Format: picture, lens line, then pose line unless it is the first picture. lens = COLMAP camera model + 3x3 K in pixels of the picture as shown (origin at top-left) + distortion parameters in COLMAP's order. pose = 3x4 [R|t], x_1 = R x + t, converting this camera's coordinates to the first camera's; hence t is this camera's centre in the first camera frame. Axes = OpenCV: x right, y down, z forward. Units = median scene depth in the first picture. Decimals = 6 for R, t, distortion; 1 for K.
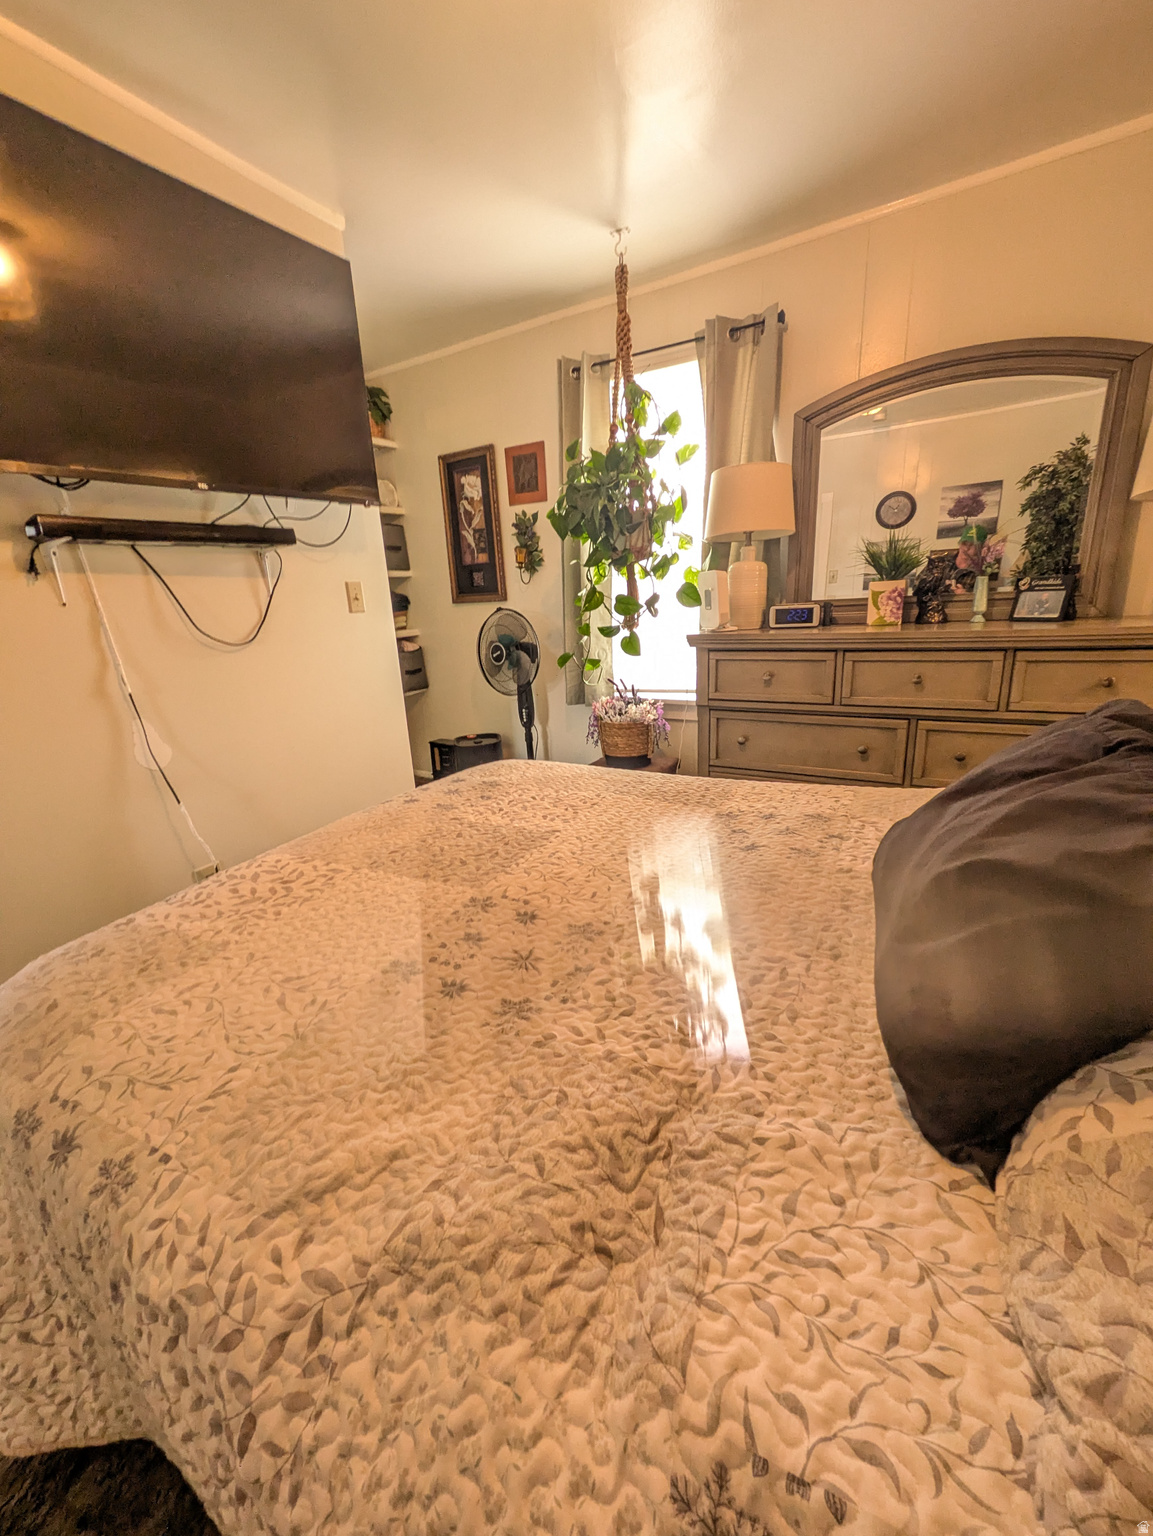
lens RADIAL K [[608.5, 0, 571.6], [0, 608.5, 772.4], [0, 0, 1]] dist [0.002443, -0.000652]
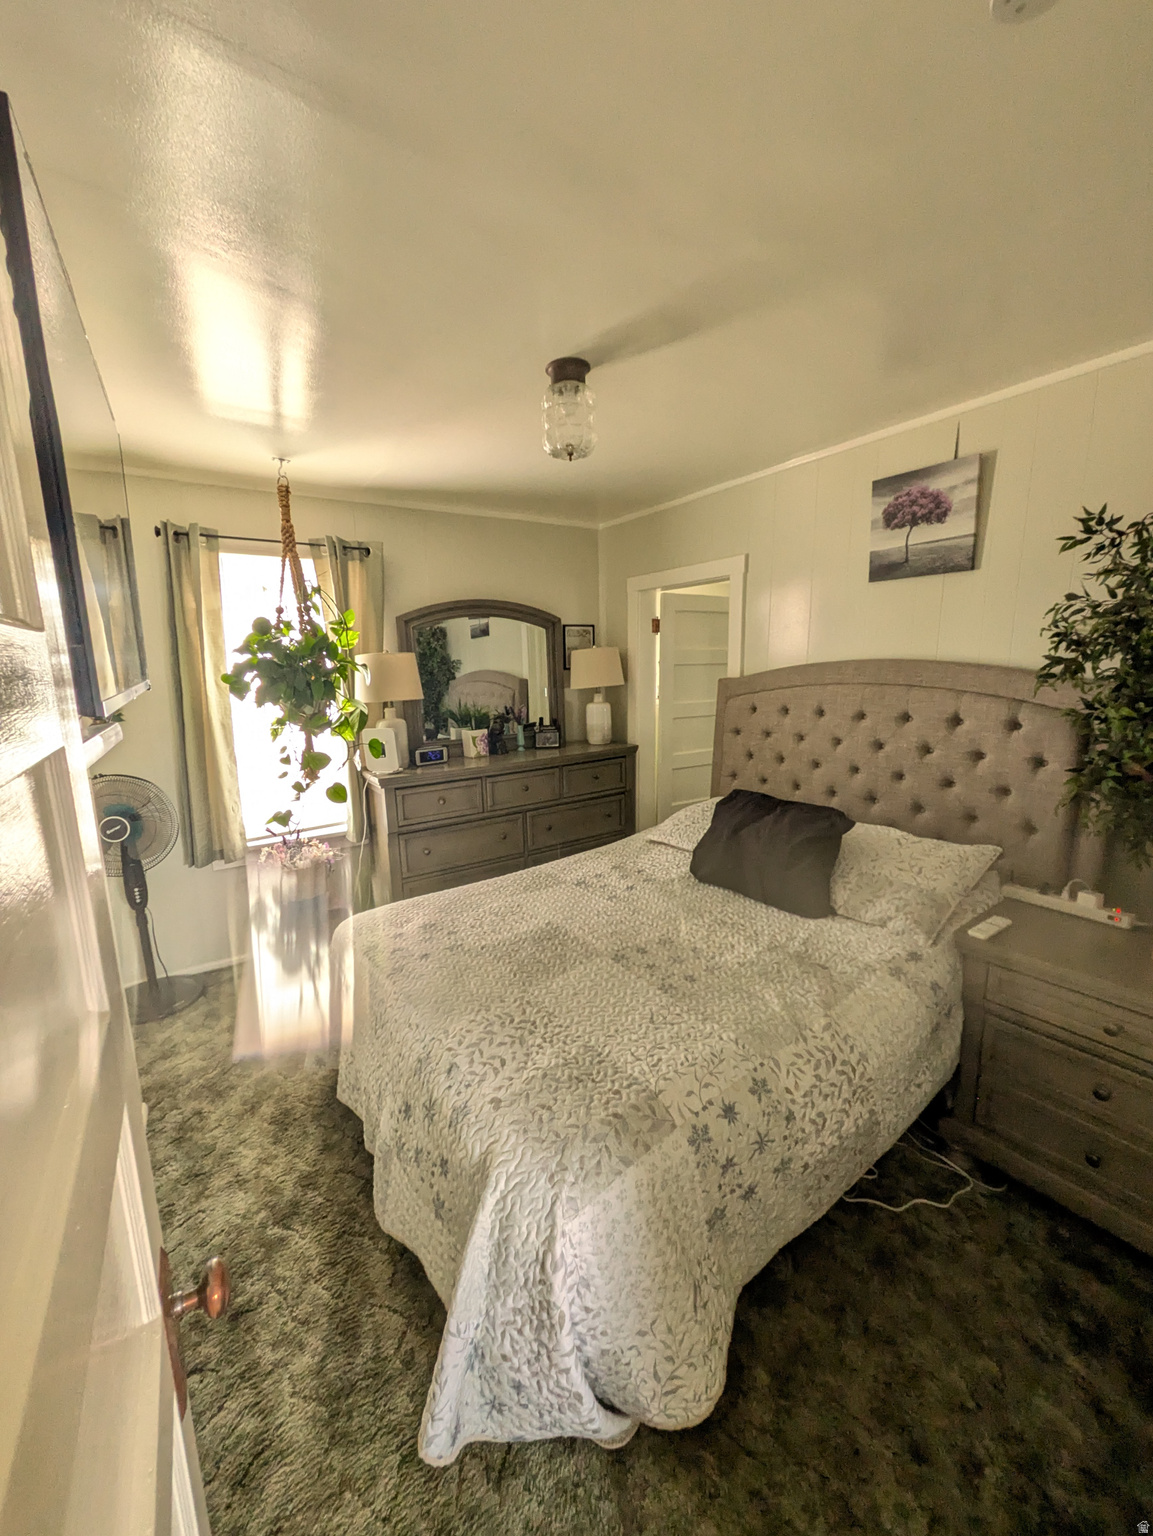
lens RADIAL K [[608.5, 0, 576.7], [0, 608.5, 769.9], [0, 0, 1]] dist [0.002443, -0.000652]
pose [[0.427115, -0.119324, 0.896290, -0.928165], [0.255351, 0.966823, 0.007030, -0.187991], [-0.867392, 0.225866, 0.443414, 0.126439]]
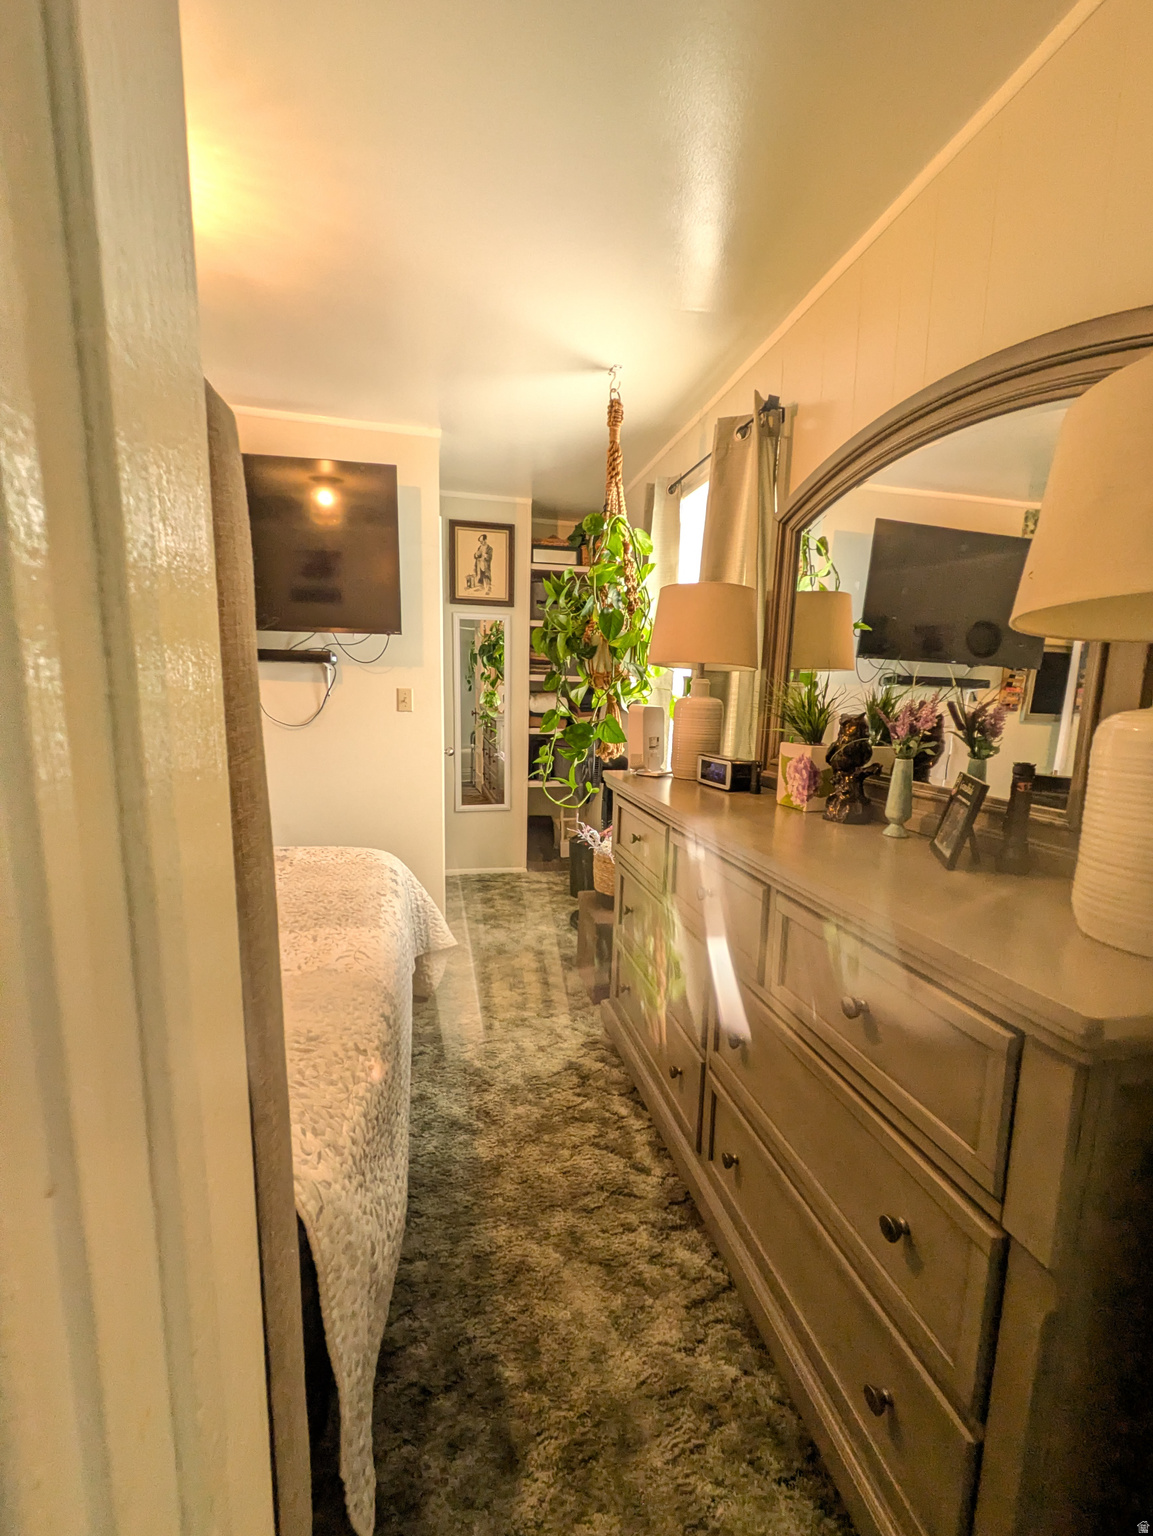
lens RADIAL K [[608.5, 0, 577.5], [0, 608.5, 776.4], [0, 0, 1]] dist [0.002443, -0.000652]
pose [[0.677761, 0.172290, -0.714812, 0.968311], [-0.258417, 0.965956, -0.012200, -0.246649], [0.688375, 0.192988, 0.699210, 0.454619]]
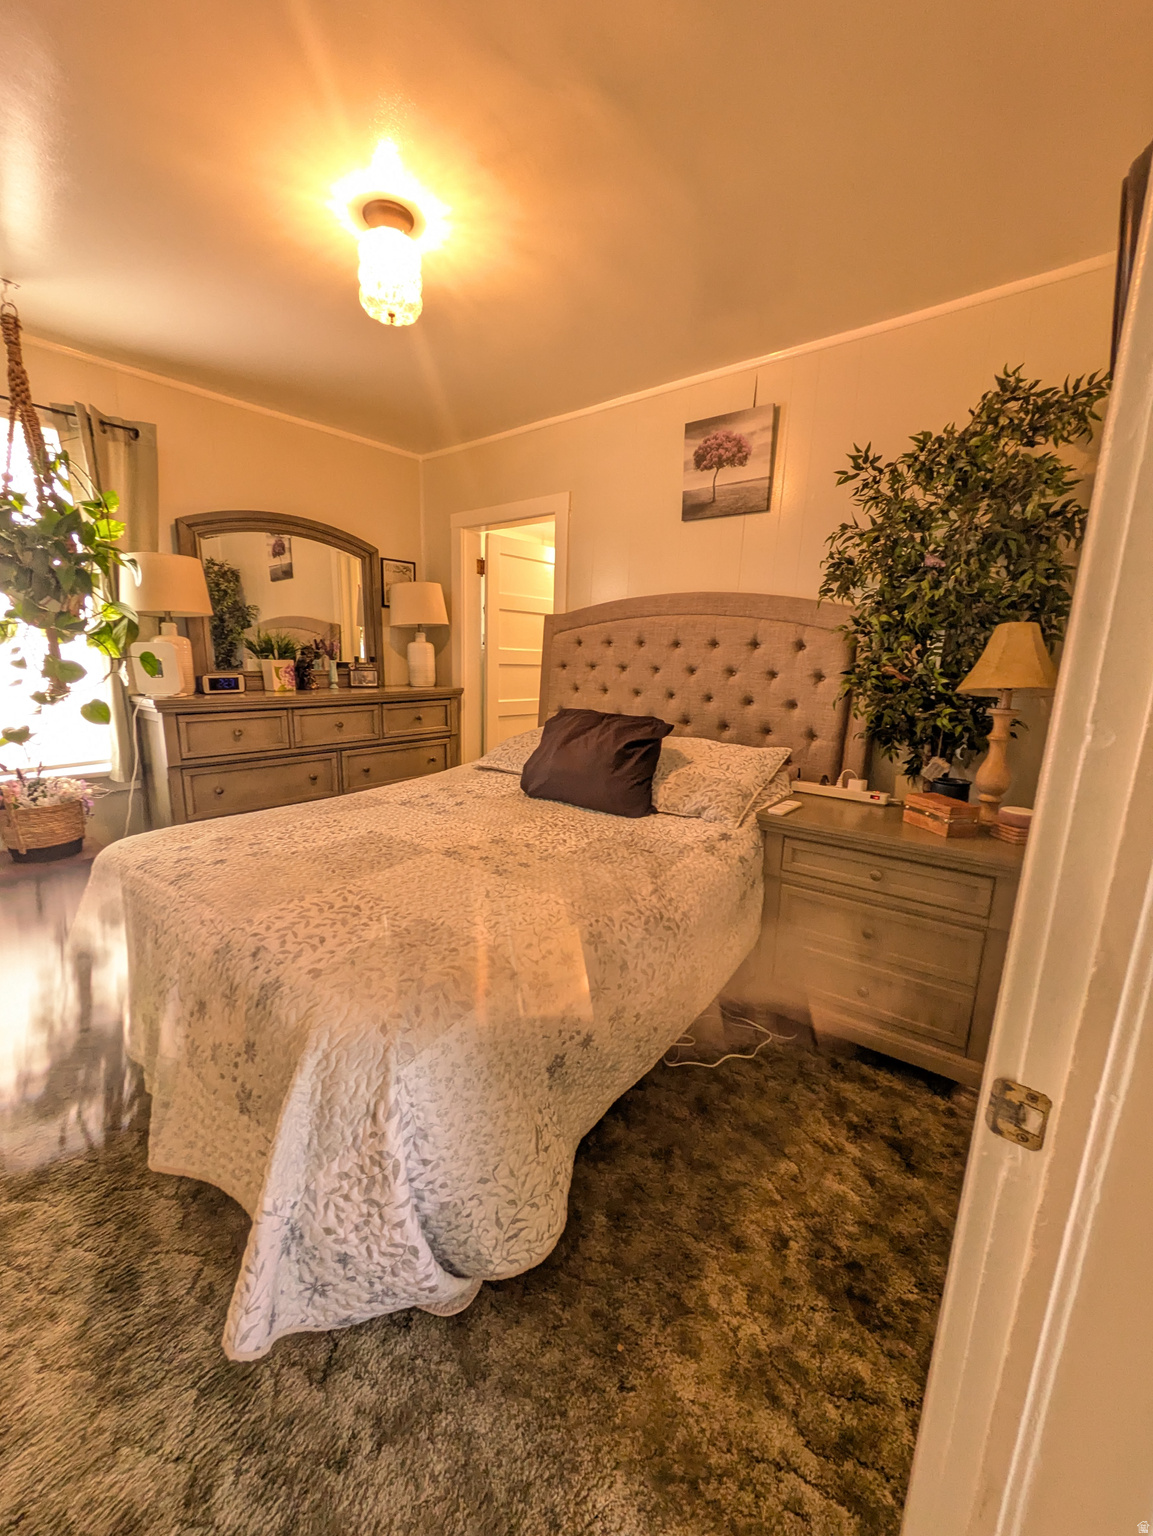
lens RADIAL K [[608.5, 0, 577.4], [0, 608.5, 770.7], [0, 0, 1]] dist [0.002443, -0.000652]
pose [[0.149235, -0.133112, 0.979801, -0.925649], [0.247111, 0.964476, 0.093392, -0.036996], [-0.957426, 0.228183, 0.176827, 0.187598]]
